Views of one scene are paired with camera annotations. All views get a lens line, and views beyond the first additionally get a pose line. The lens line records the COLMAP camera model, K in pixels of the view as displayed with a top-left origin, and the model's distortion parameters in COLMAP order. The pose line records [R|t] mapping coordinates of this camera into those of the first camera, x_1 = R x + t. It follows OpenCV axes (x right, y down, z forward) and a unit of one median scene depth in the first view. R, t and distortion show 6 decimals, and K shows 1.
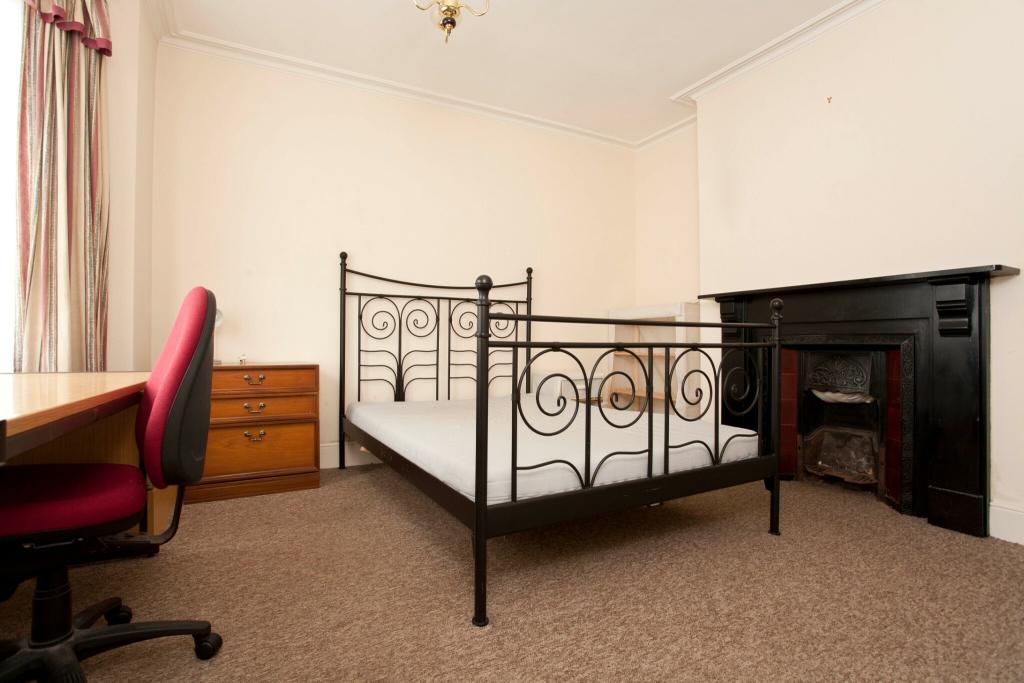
lens RADIAL K [[500.3, 0, 507.7], [0, 500.3, 341.3], [0, 0, 1]] dist [-0.071080, 0.032536]
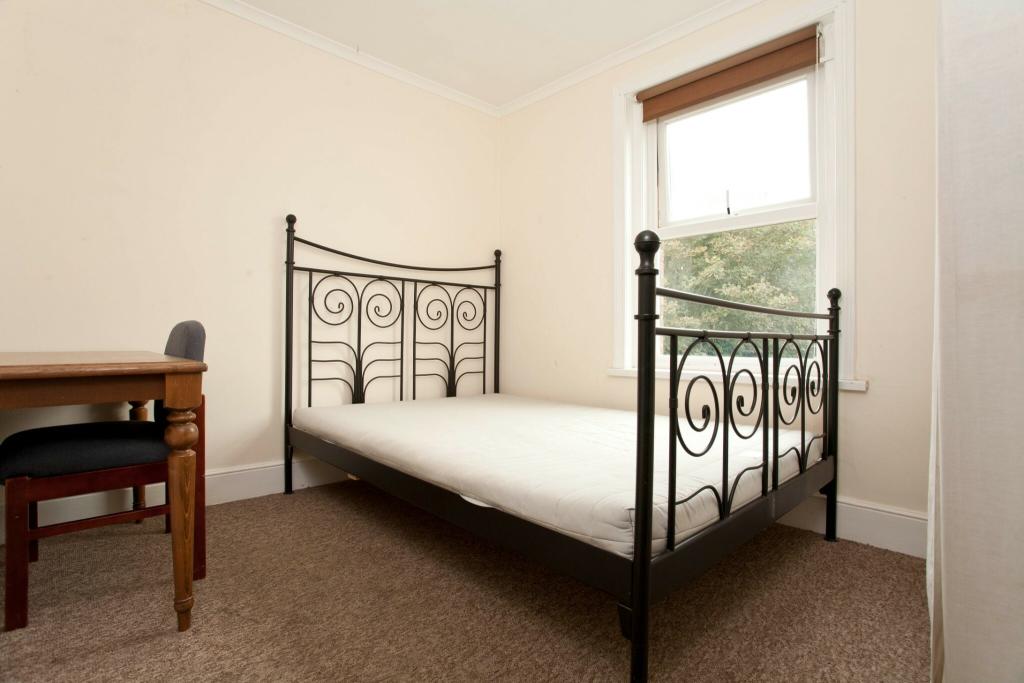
lens RADIAL K [[500.3, 0, 507.7], [0, 500.3, 341.3], [0, 0, 1]] dist [-0.071080, 0.032536]
pose [[0.971184, 0.006285, 0.238247, -0.180955], [-0.008942, 0.999909, 0.010072, 0.007193], [-0.238162, -0.011912, 0.971152, 0.165948]]
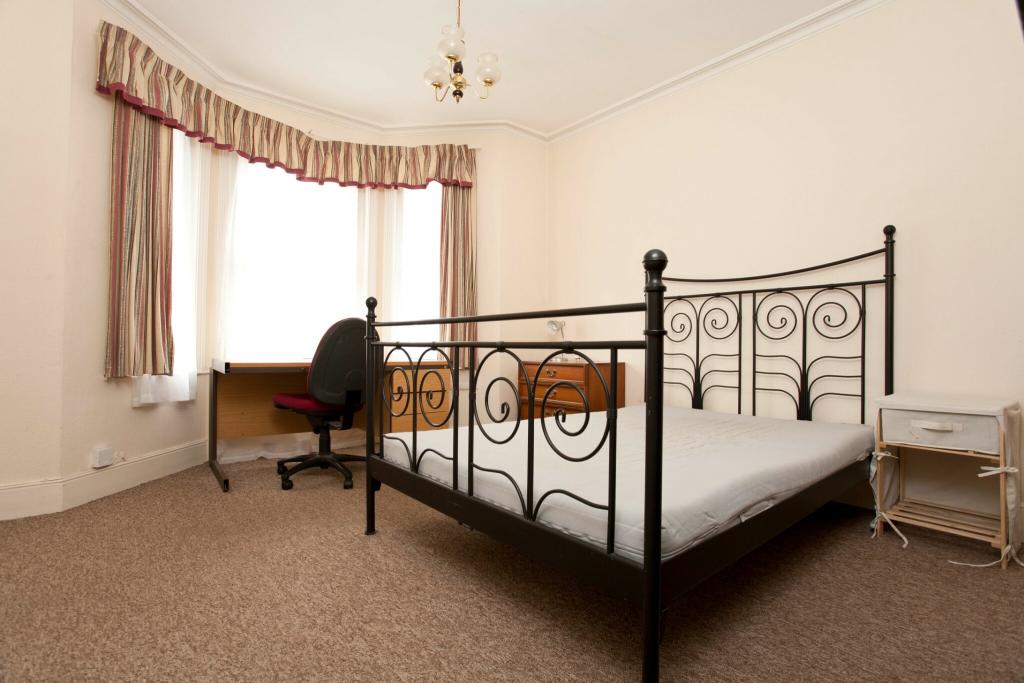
lens RADIAL K [[500.3, 0, 507.7], [0, 500.3, 341.3], [0, 0, 1]] dist [-0.071080, 0.032536]
pose [[0.181969, -0.010887, -0.983244, 0.657377], [-0.003045, 0.999928, -0.011635, 0.006886], [0.983300, 0.005111, 0.181922, 0.503748]]
